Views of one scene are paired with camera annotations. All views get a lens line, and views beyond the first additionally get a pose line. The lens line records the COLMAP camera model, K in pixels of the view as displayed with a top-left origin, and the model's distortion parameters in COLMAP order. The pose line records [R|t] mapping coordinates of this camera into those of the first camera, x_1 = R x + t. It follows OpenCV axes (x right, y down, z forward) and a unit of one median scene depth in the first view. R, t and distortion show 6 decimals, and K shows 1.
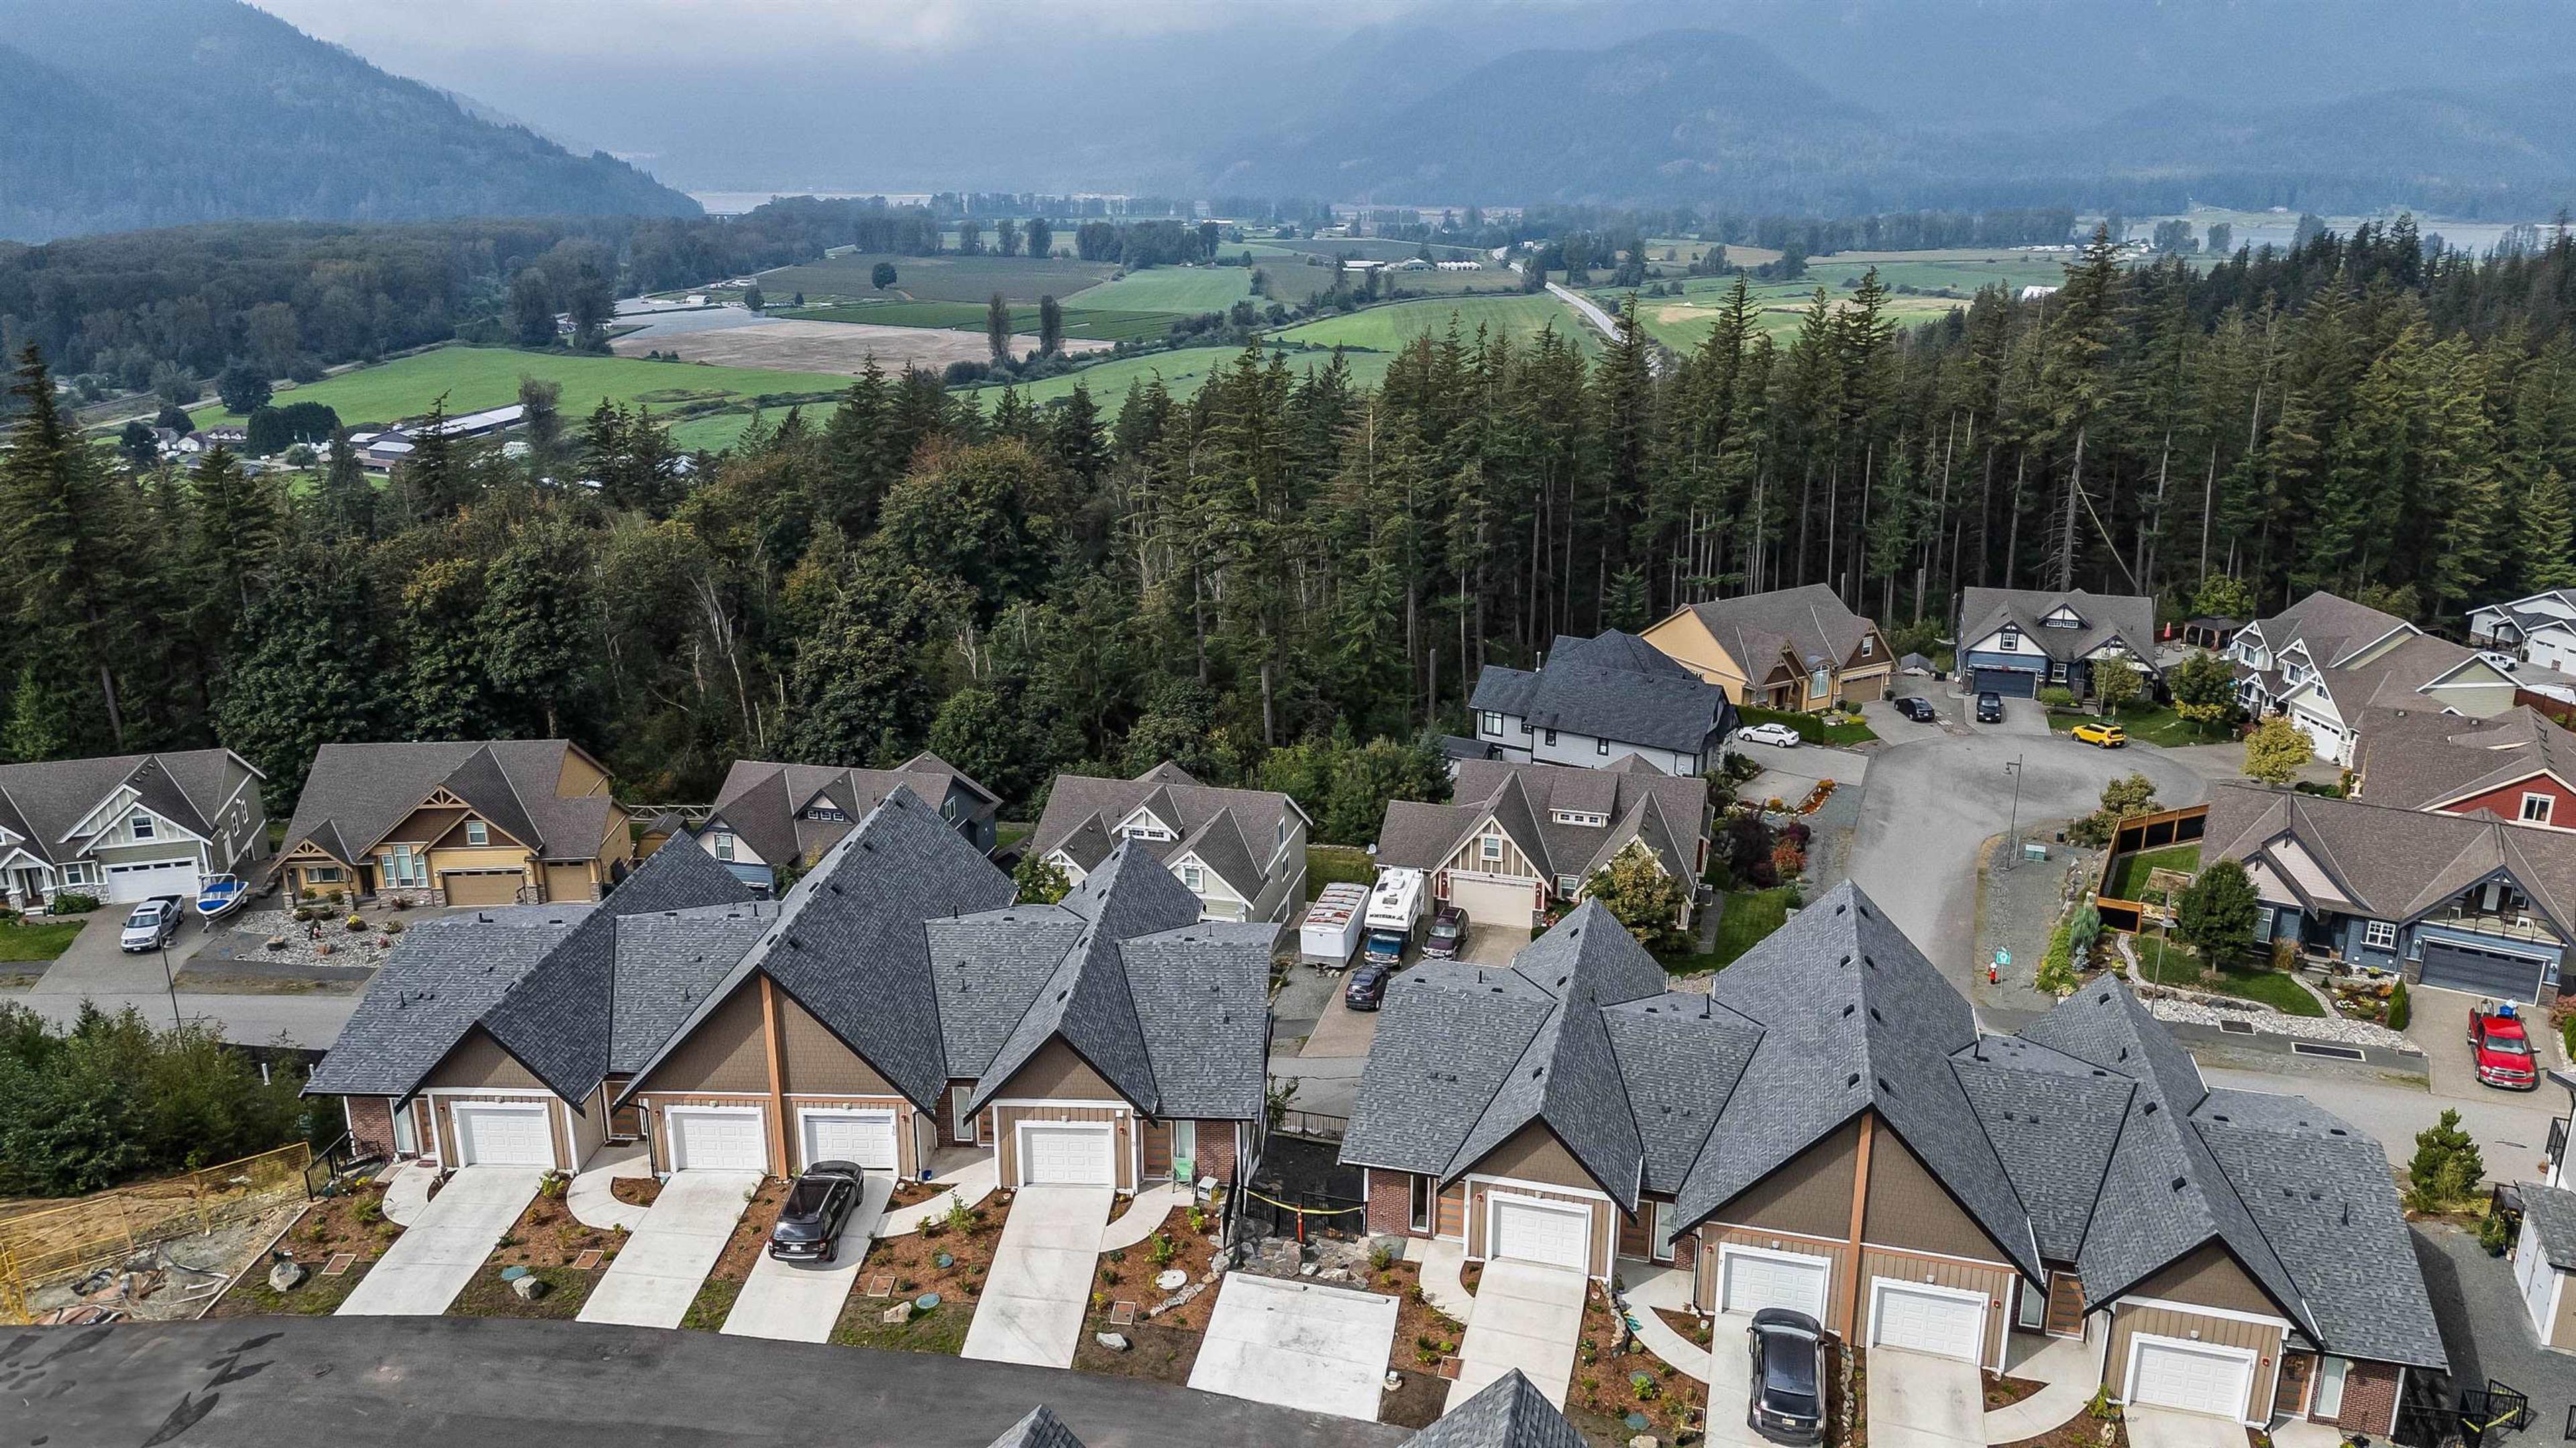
lens RADIAL K [[1804.4, 0, 1288.4], [0, 1804.4, 711.4], [0, 0, 1]] dist [0.065818, -0.023292]
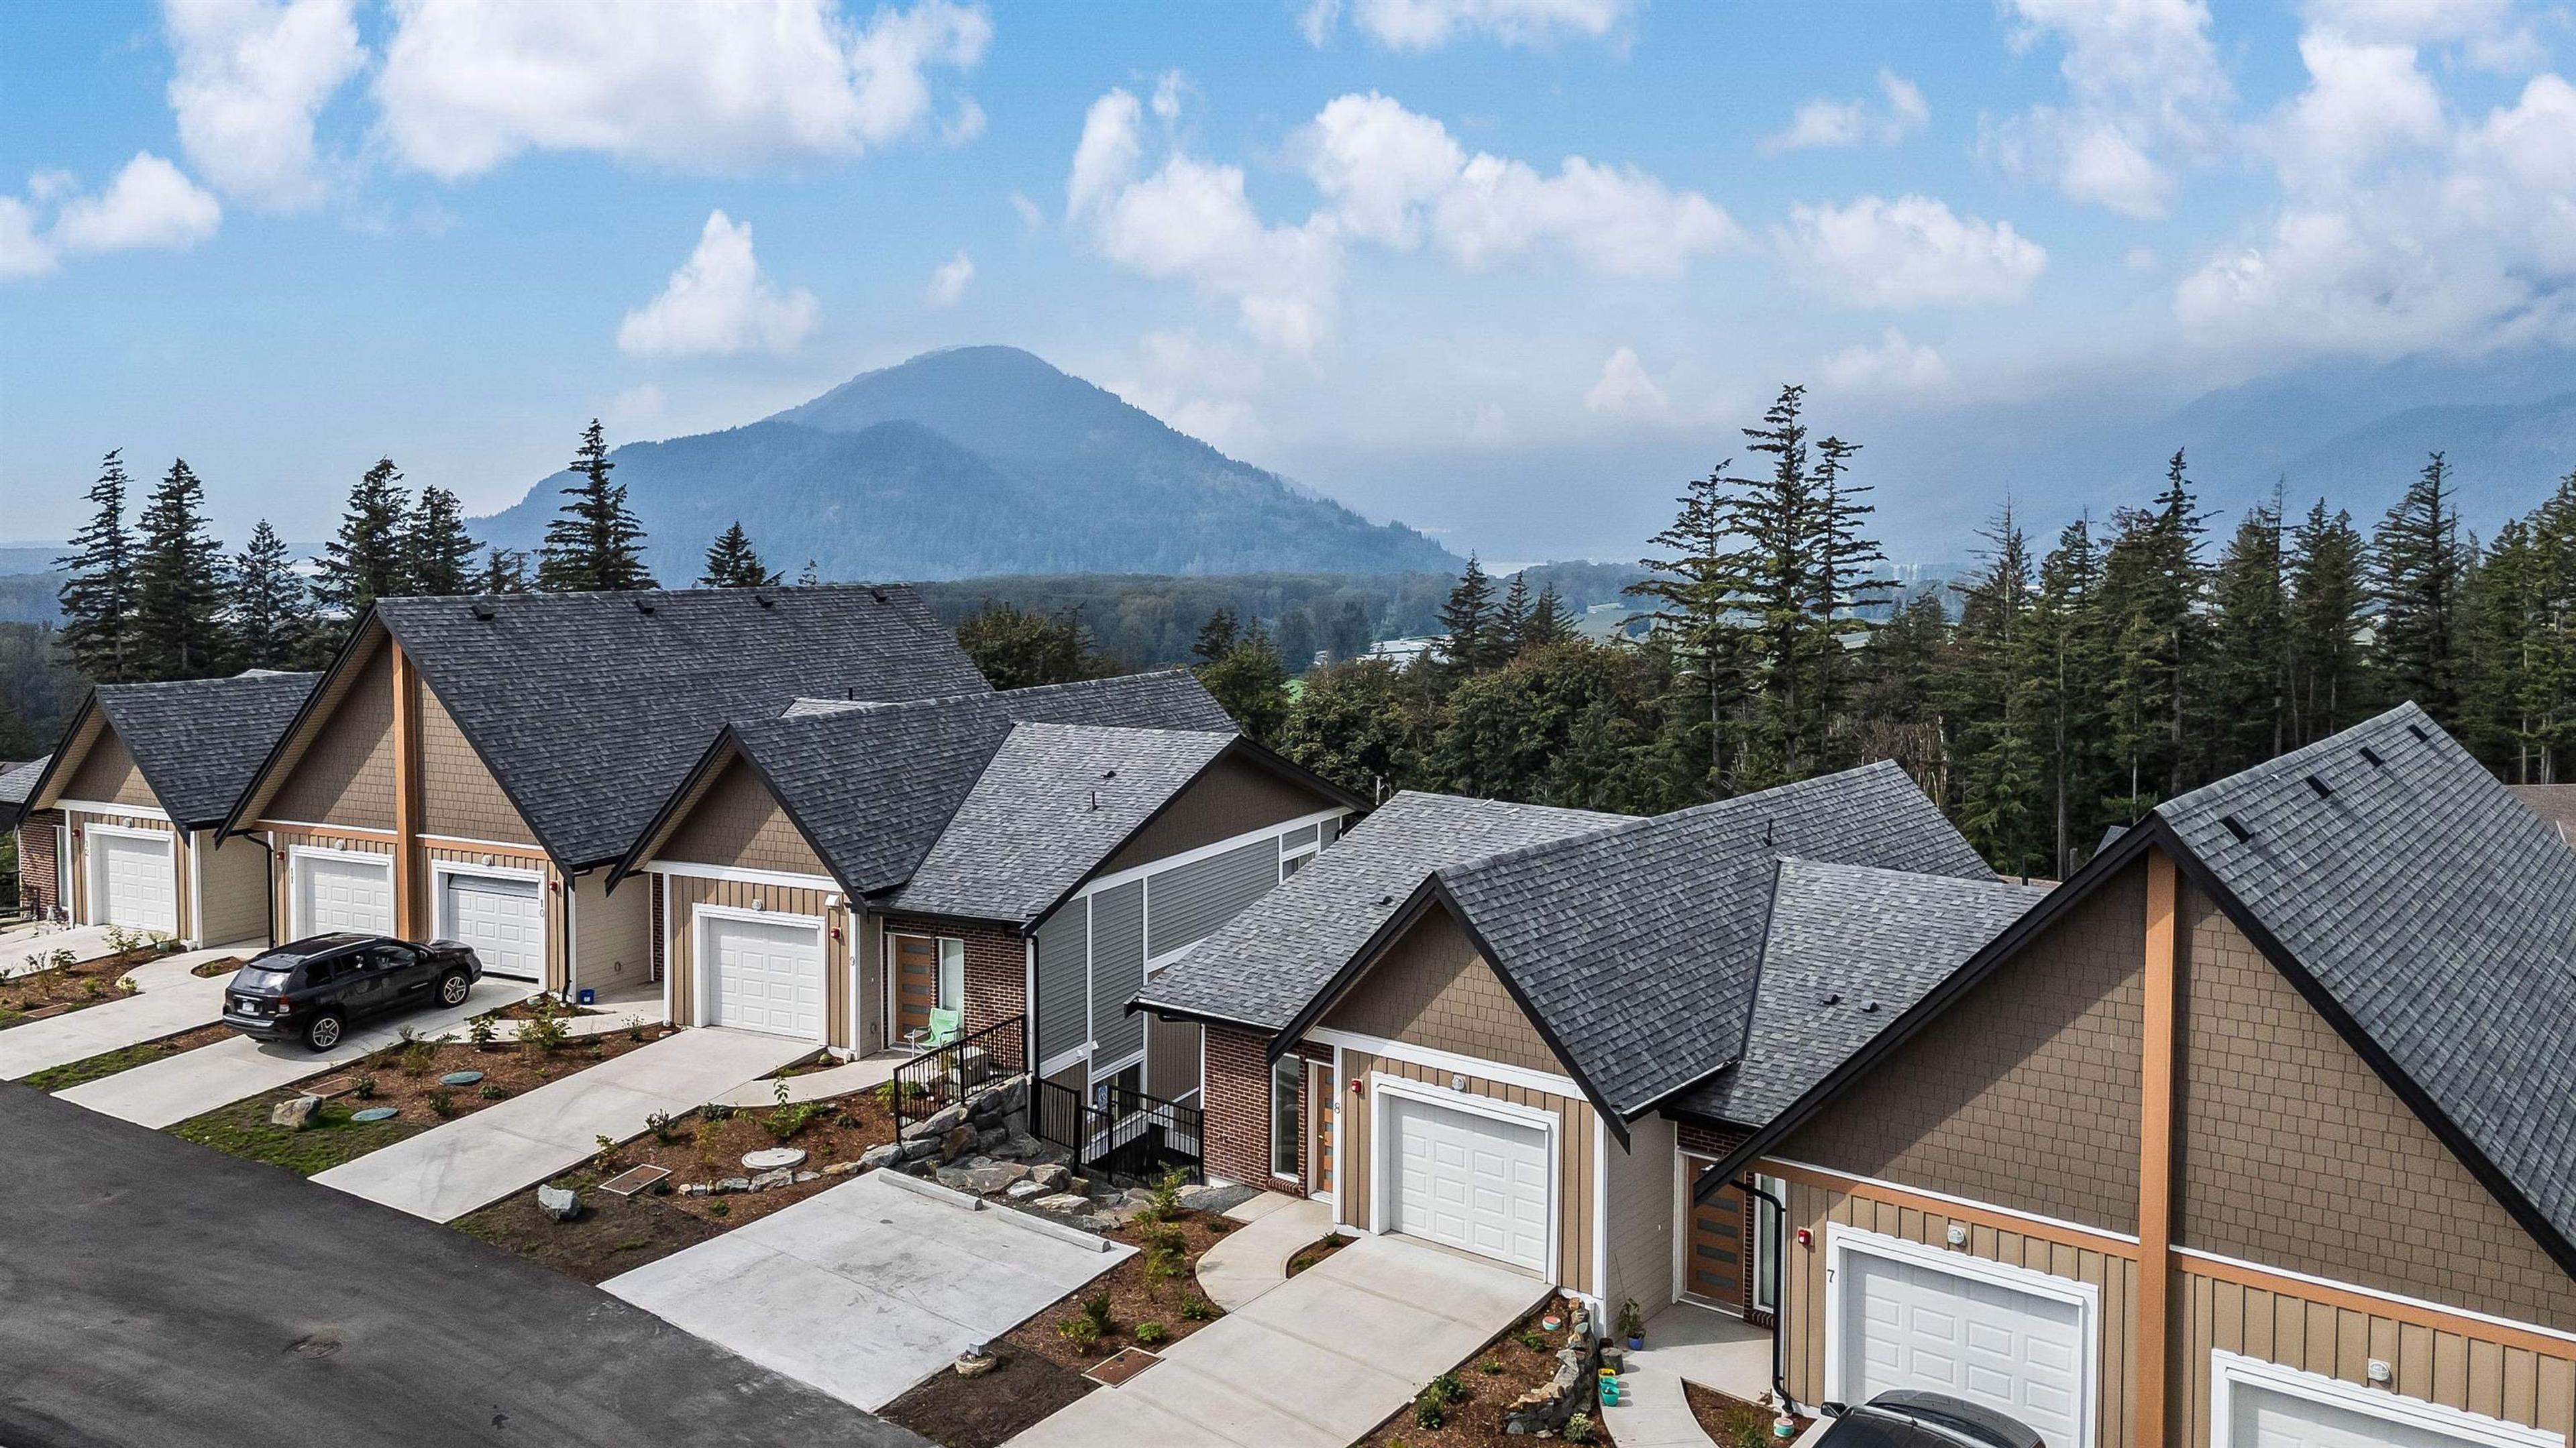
lens RADIAL K [[1880.7, 0, 1275.5], [0, 1880.7, 665.6], [0, 0, 1]] dist [0.073801, -0.014183]
pose [[0.913690, 0.027380, -0.405489, 0.275343], [-0.118999, 0.972024, -0.202505, 0.253412], [0.388601, 0.233280, 0.891387, 0.499468]]
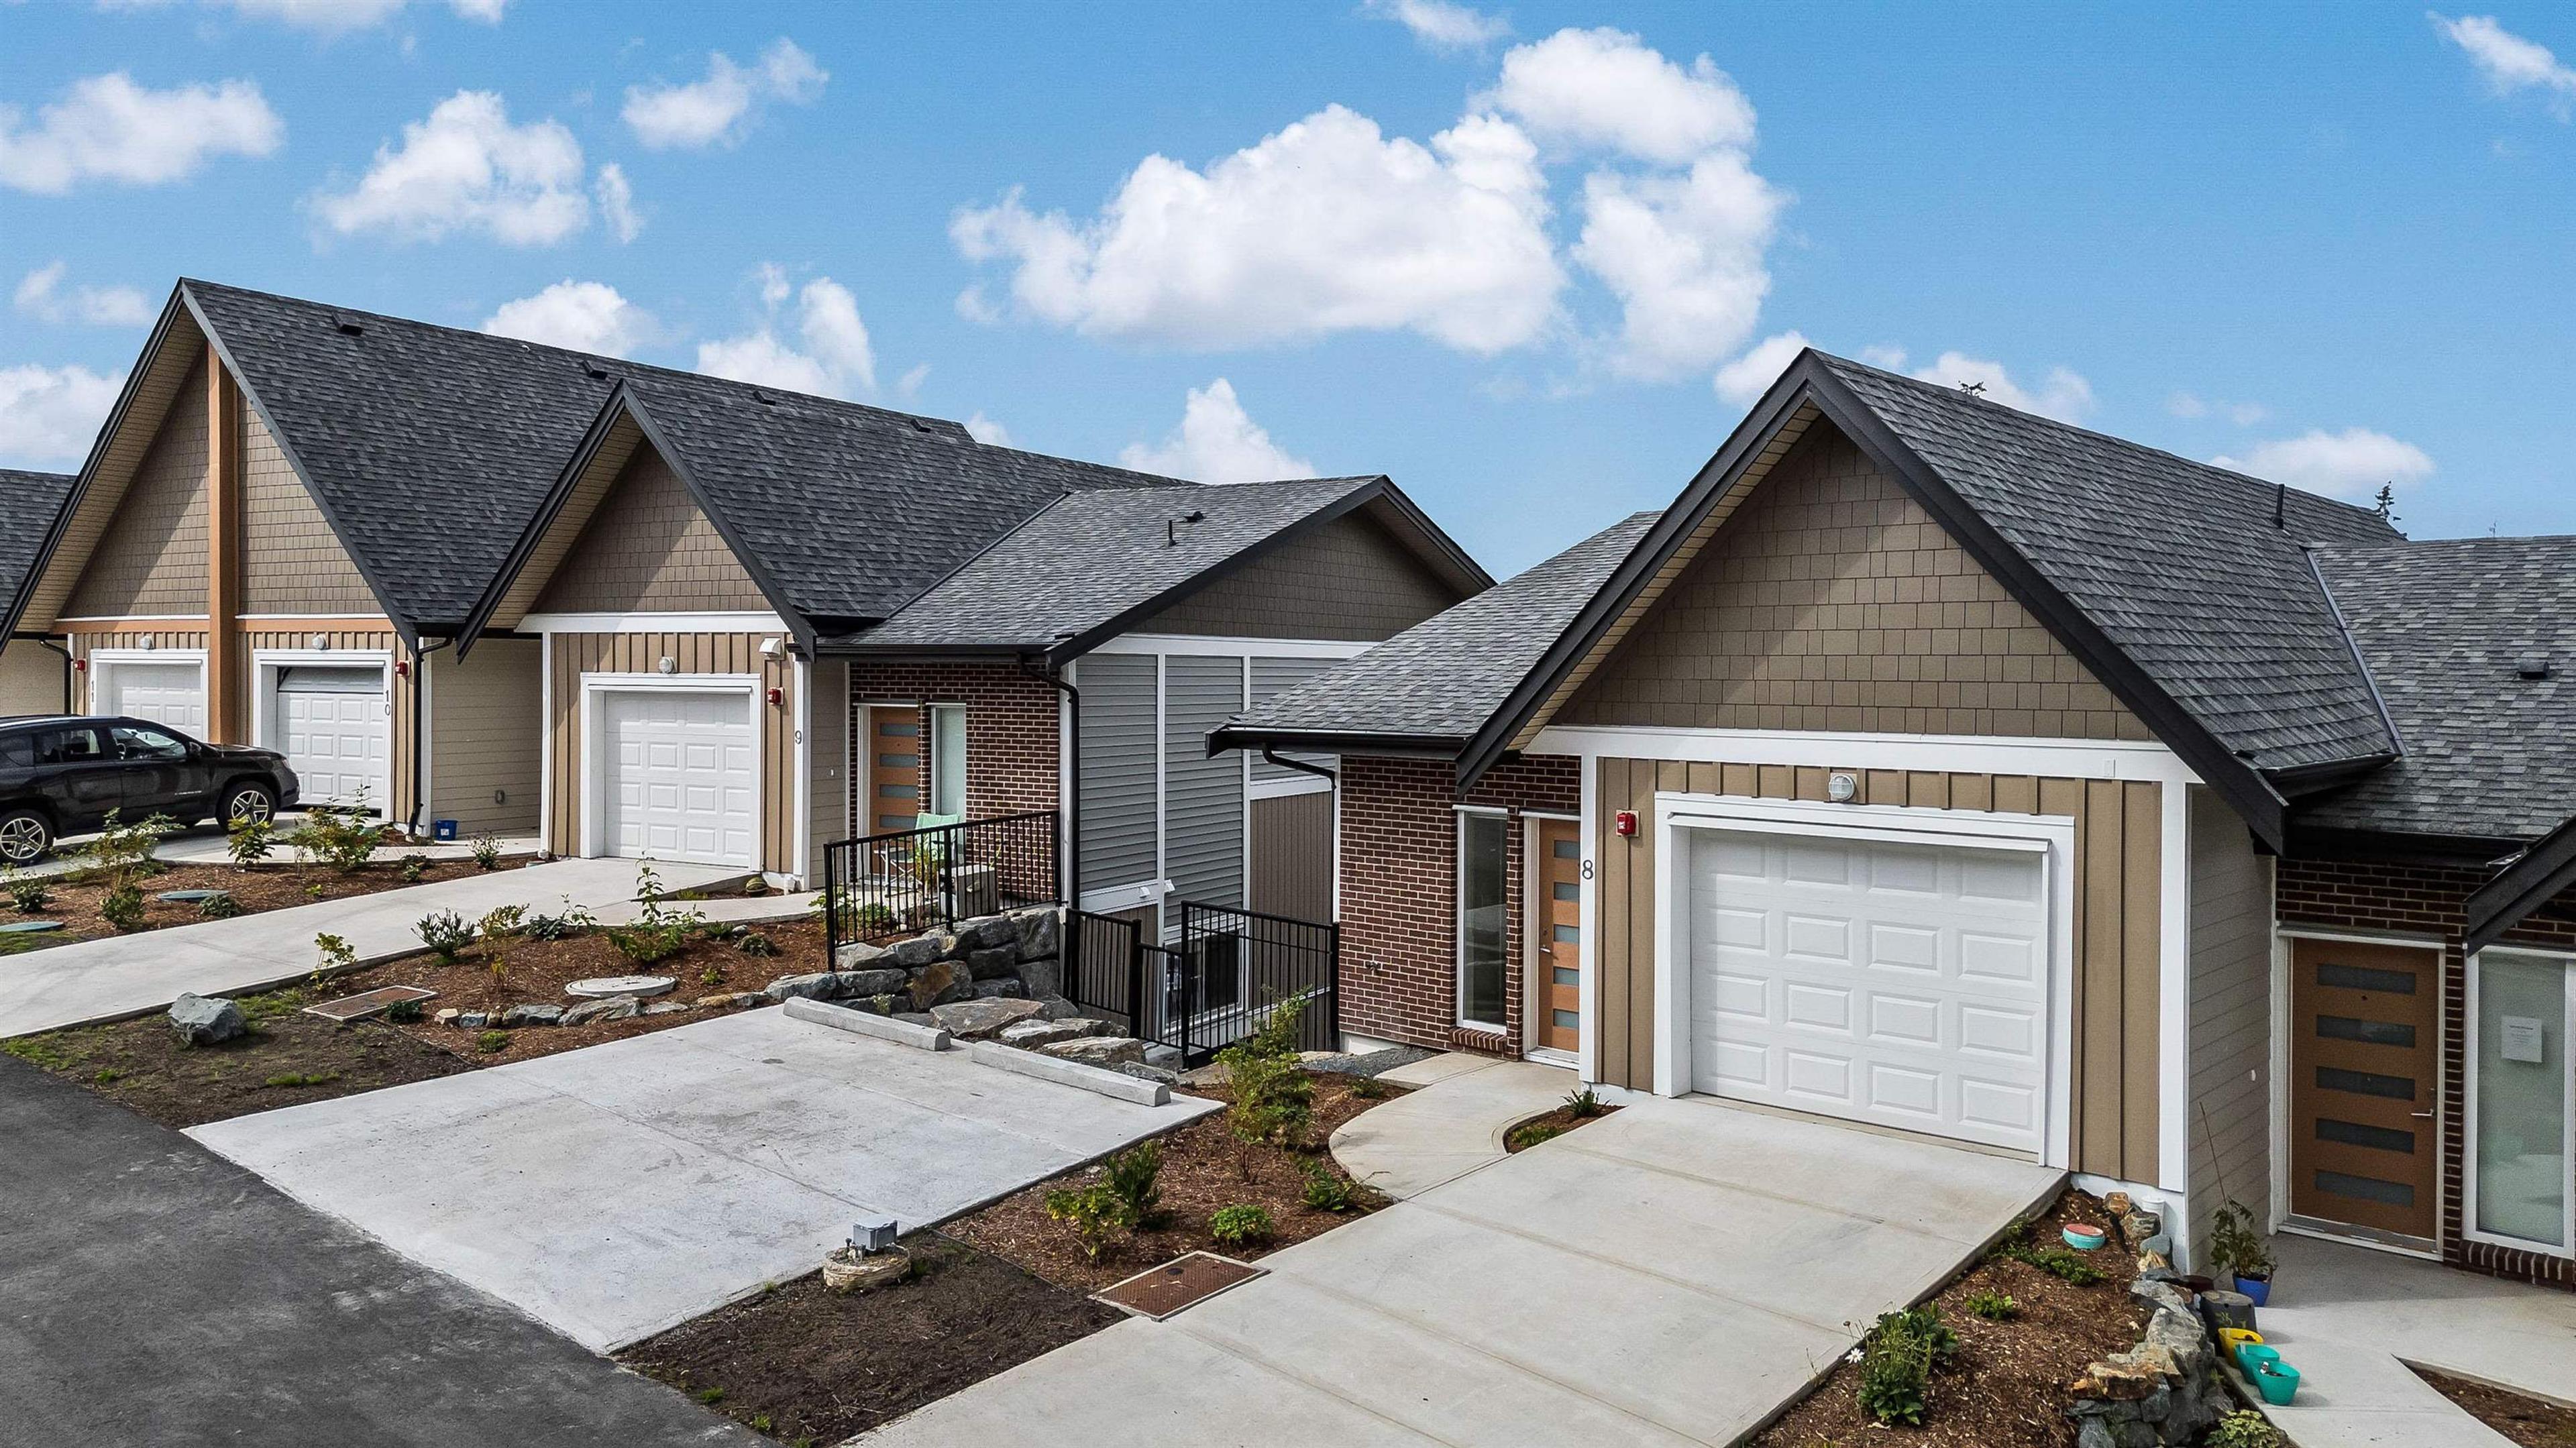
lens RADIAL K [[1804.4, 0, 1282.4], [0, 1804.4, 697.2], [0, 0, 1]] dist [0.065818, -0.023292]
pose [[0.888347, 0.009936, -0.459065, 0.173896], [-0.137988, 0.959330, -0.246261, 0.309289], [0.437948, 0.282110, 0.853590, 0.723462]]
